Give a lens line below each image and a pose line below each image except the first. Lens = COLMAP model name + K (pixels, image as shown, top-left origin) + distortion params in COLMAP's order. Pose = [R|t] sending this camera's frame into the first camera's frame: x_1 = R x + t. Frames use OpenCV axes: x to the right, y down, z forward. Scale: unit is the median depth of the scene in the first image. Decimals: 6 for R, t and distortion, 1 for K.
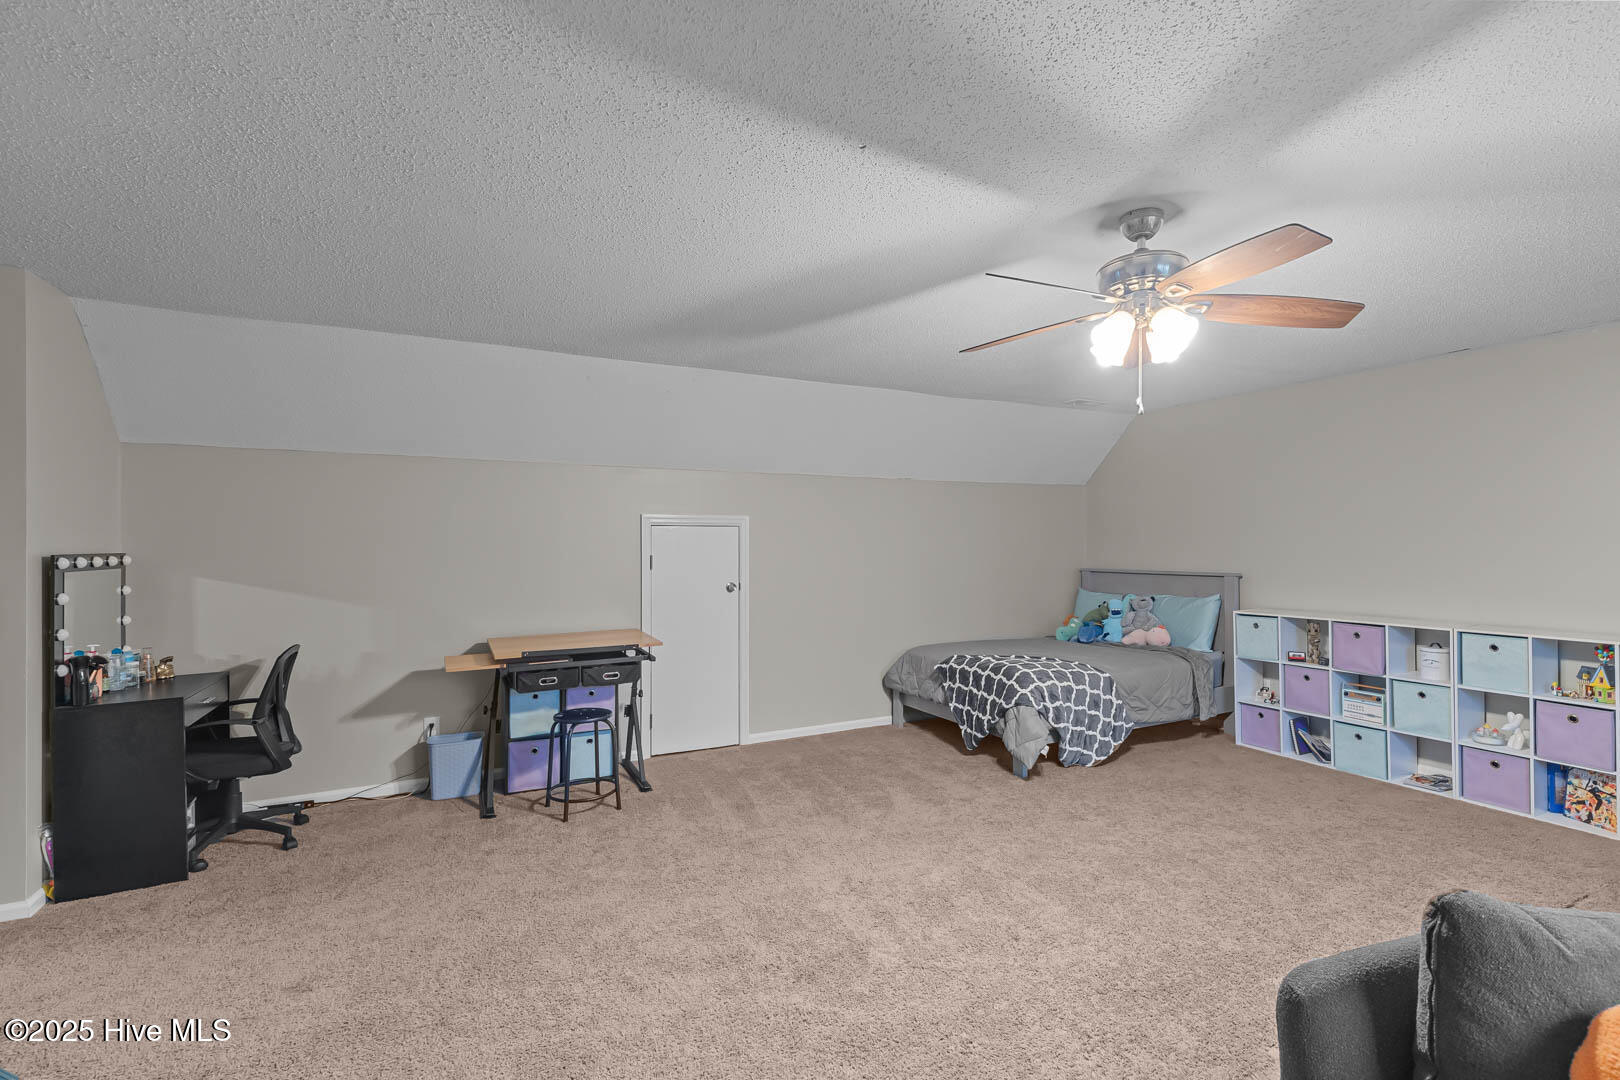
lens RADIAL K [[733.1, 0, 815.4], [0, 733.1, 556.9], [0, 0, 1]] dist [0.002073, 0.000164]
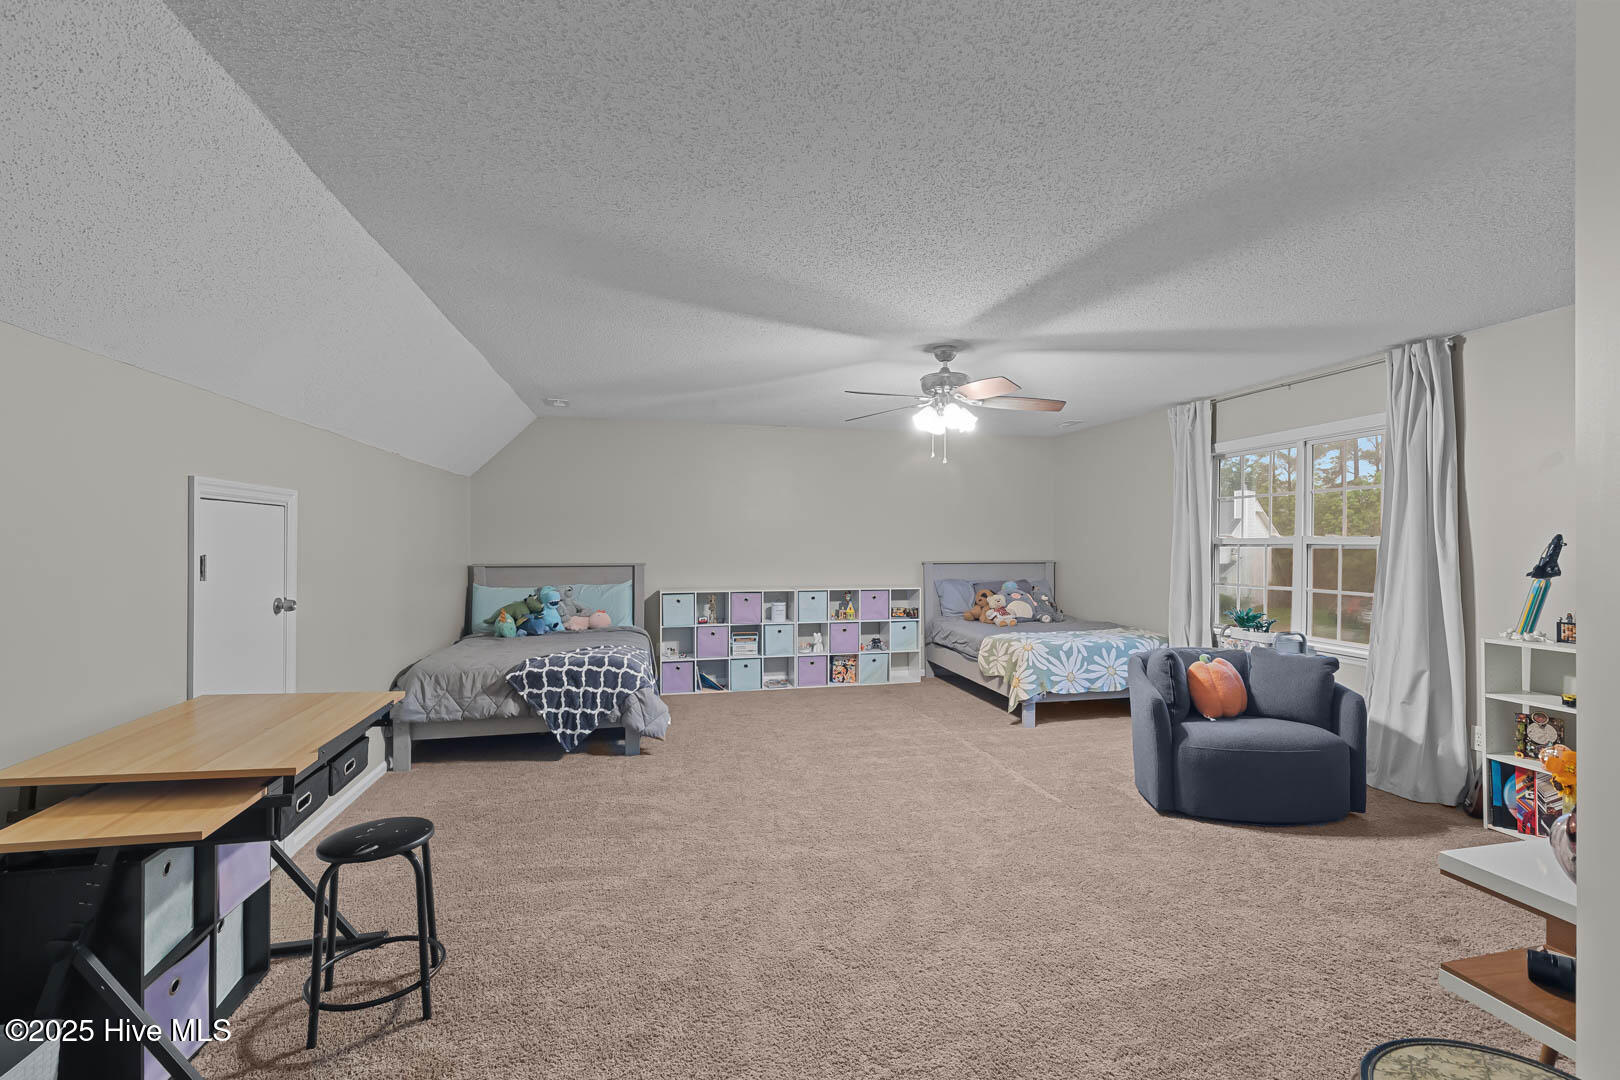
lens RADIAL K [[739.6, 0, 846.3], [0, 739.6, 543.3], [0, 0, 1]] dist [0.001098, -0.000086]
pose [[0.196258, 0.001219, 0.980552, -0.760450], [0.012045, 0.999921, -0.003654, -0.003466], [-0.980478, 0.012528, 0.196228, 0.506923]]
